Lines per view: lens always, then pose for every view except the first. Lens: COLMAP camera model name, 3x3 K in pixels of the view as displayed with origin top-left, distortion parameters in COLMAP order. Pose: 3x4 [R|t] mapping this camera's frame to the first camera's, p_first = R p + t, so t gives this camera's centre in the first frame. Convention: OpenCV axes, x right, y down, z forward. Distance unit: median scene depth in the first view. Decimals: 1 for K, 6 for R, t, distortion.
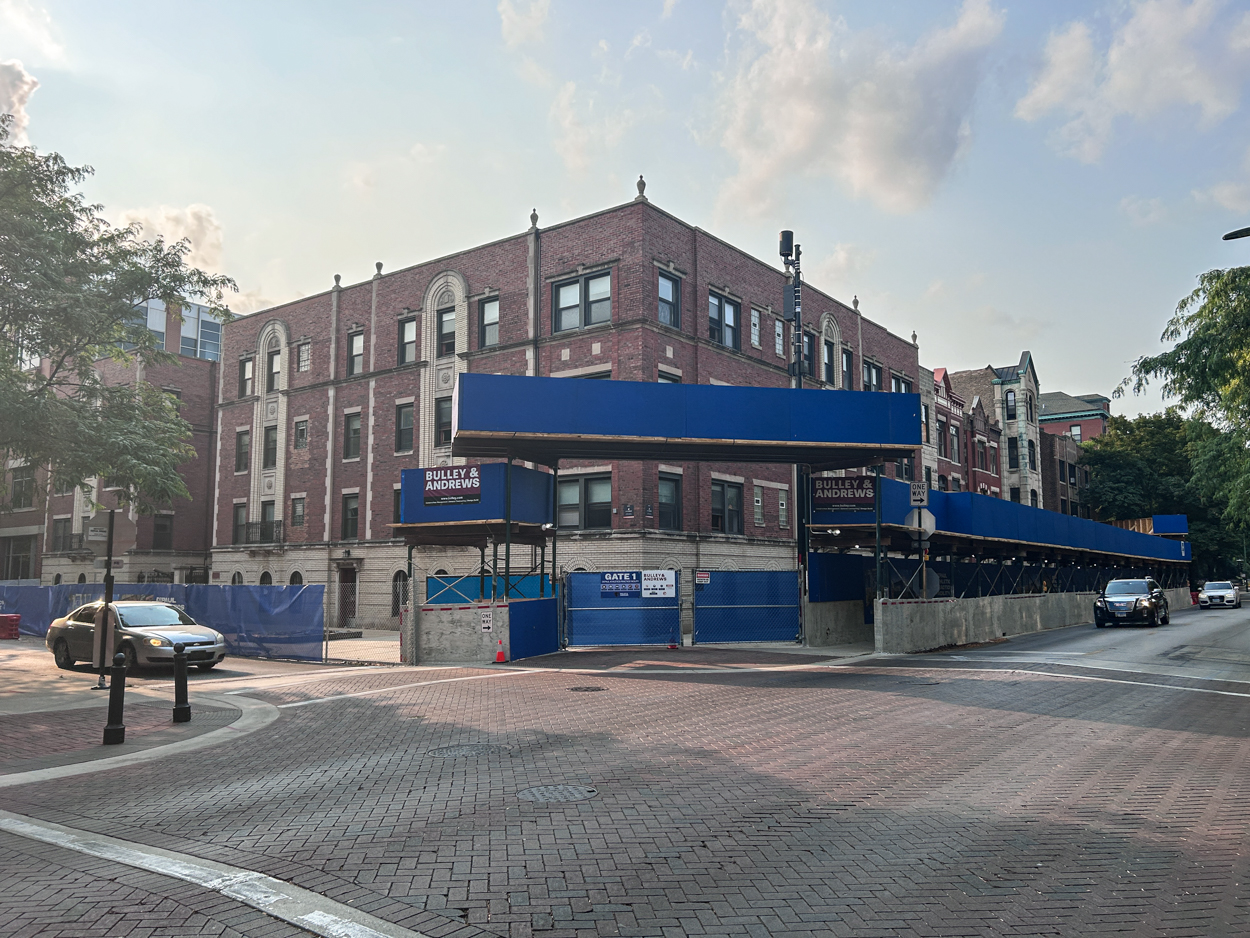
lens RADIAL K [[935.6, 0, 622.5], [0, 935.6, 467.3], [0, 0, 1]] dist [0.064325, -0.076274]
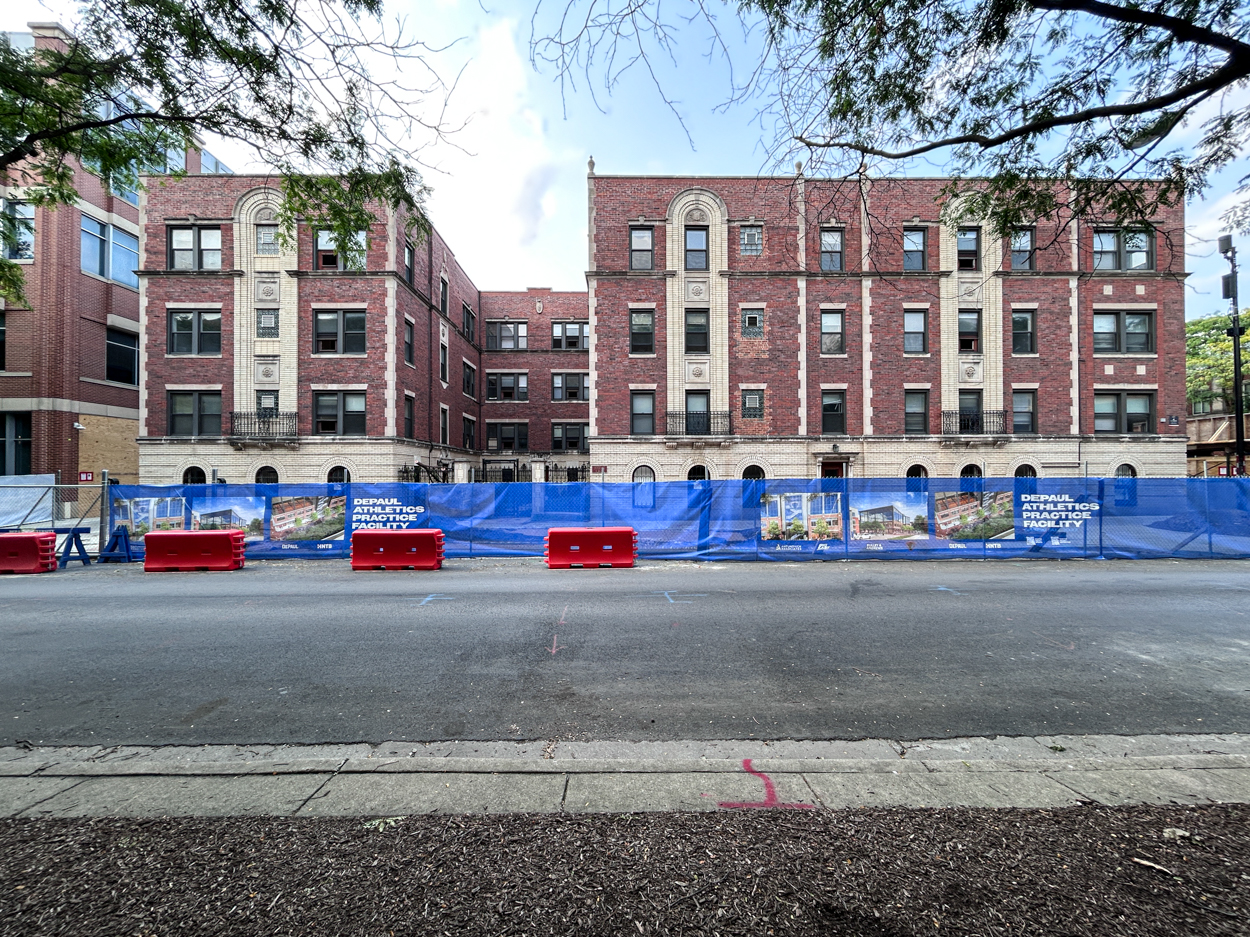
lens RADIAL K [[570.6, 0, 625.0], [0, 570.6, 463.0], [0, 0, 1]] dist [0.000864, 0.000419]
pose [[0.786987, 0.006674, 0.616933, -0.788186], [-0.069243, 0.994579, 0.077570, 0.069846], [-0.613071, -0.103765, 0.783183, 0.604266]]
